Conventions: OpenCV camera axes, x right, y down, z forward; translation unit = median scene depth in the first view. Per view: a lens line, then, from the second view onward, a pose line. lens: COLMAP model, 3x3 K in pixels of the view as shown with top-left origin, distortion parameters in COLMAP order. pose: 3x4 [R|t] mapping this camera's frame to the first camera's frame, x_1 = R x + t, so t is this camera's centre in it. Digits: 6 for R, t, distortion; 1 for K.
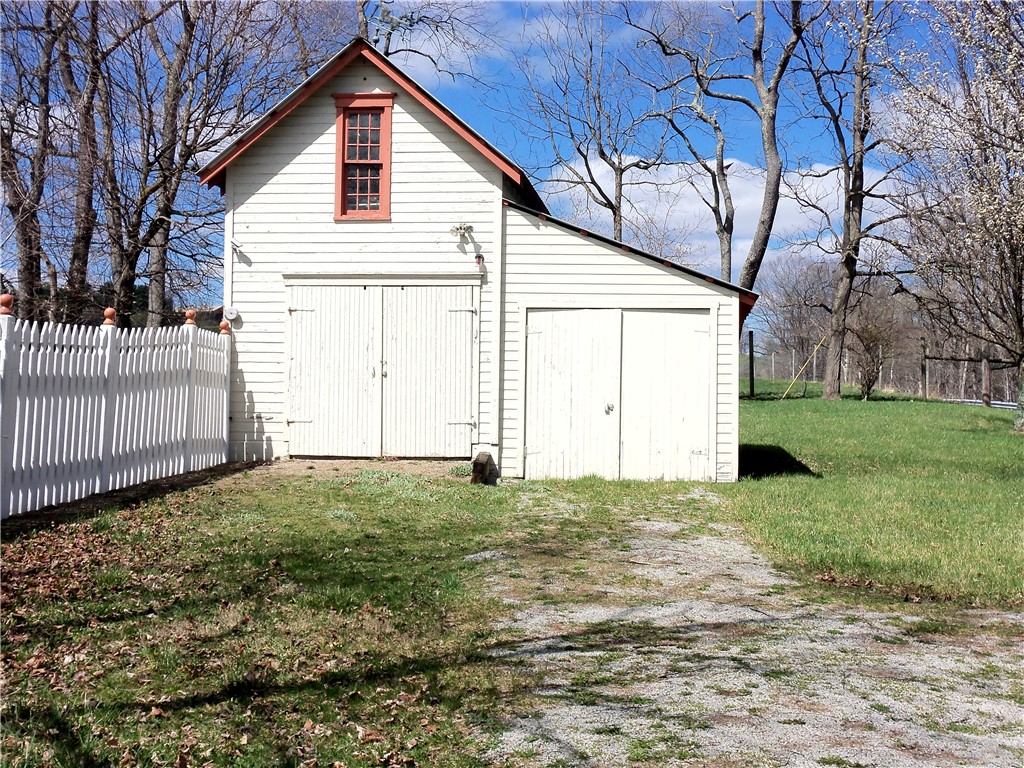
lens RADIAL K [[1443.5, 0, 512.0], [0, 1443.5, 384.0], [0, 0, 1]] dist [-0.033814, -0.034455]
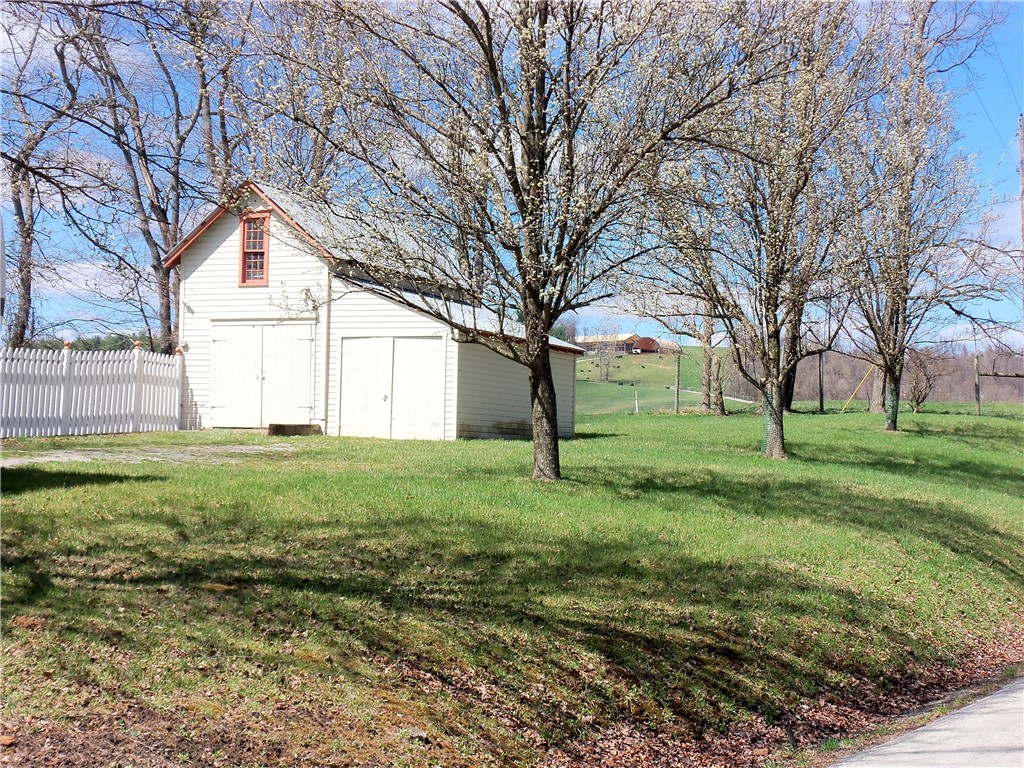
lens RADIAL K [[1845.1, 0, 512.0], [0, 1845.1, 384.0], [0, 0, 1]] dist [0.026850, 0.035769]
pose [[0.962877, -0.007092, -0.269846, 0.761863], [0.000557, 0.999705, -0.024289, 0.051984], [0.269939, 0.023237, 0.962597, -0.974197]]
